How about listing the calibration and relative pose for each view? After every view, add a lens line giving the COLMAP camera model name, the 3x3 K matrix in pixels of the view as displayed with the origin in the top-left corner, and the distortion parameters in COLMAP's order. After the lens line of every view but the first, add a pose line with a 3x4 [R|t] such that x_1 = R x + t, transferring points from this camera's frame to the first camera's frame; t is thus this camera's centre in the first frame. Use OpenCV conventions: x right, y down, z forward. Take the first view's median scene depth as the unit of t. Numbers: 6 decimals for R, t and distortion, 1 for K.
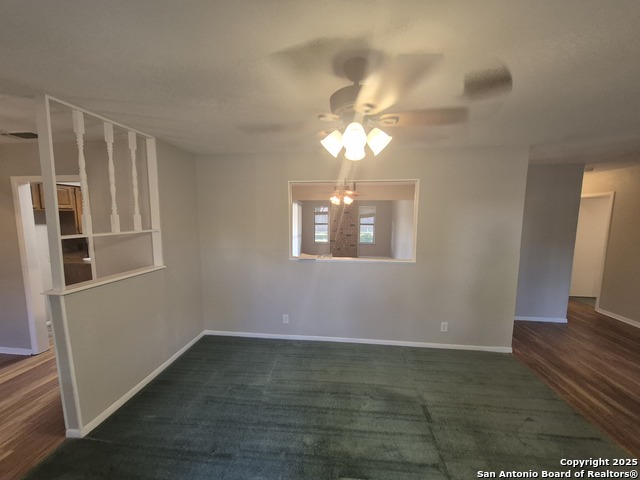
lens RADIAL K [[253.1, 0, 320.8], [0, 253.1, 241.5], [0, 0, 1]] dist [0.000193, 0.000990]
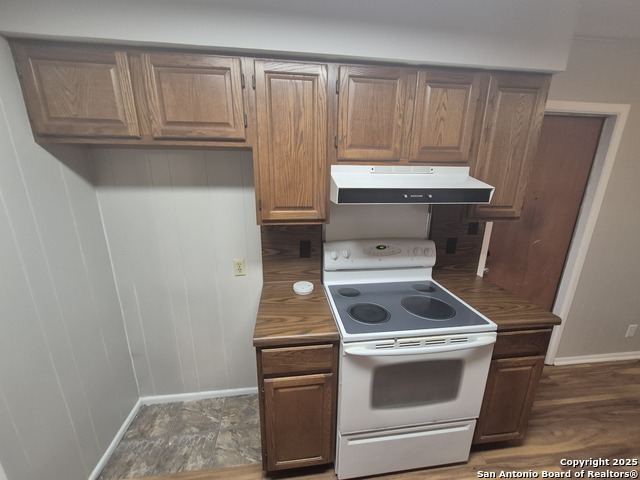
lens RADIAL K [[253.1, 0, 317.4], [0, 253.1, 241.7], [0, 0, 1]] dist [0.000193, 0.000990]
pose [[0.224295, 0.249203, -0.942120, -0.777341], [-0.109411, 0.967078, 0.229757, -0.108881], [0.968360, 0.051544, 0.244177, 1.233683]]
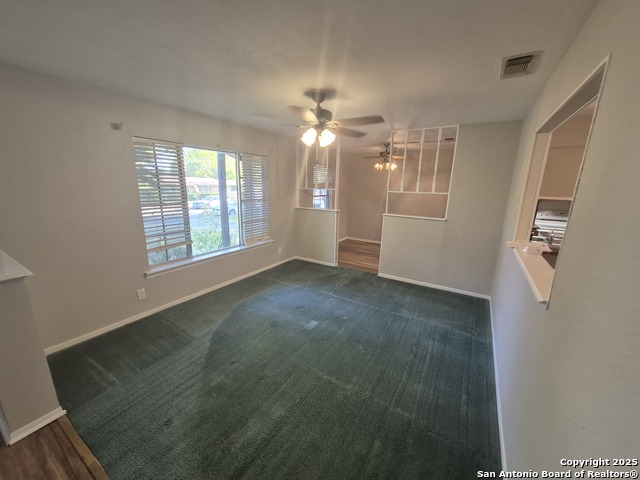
lens RADIAL K [[253.1, 0, 318.8], [0, 253.1, 238.8], [0, 0, 1]] dist [0.000193, 0.000990]
pose [[-0.434899, 0.186171, -0.881024, 0.797254], [-0.119009, 0.957929, 0.261168, -0.071295], [0.892580, 0.218431, -0.394447, 0.806608]]
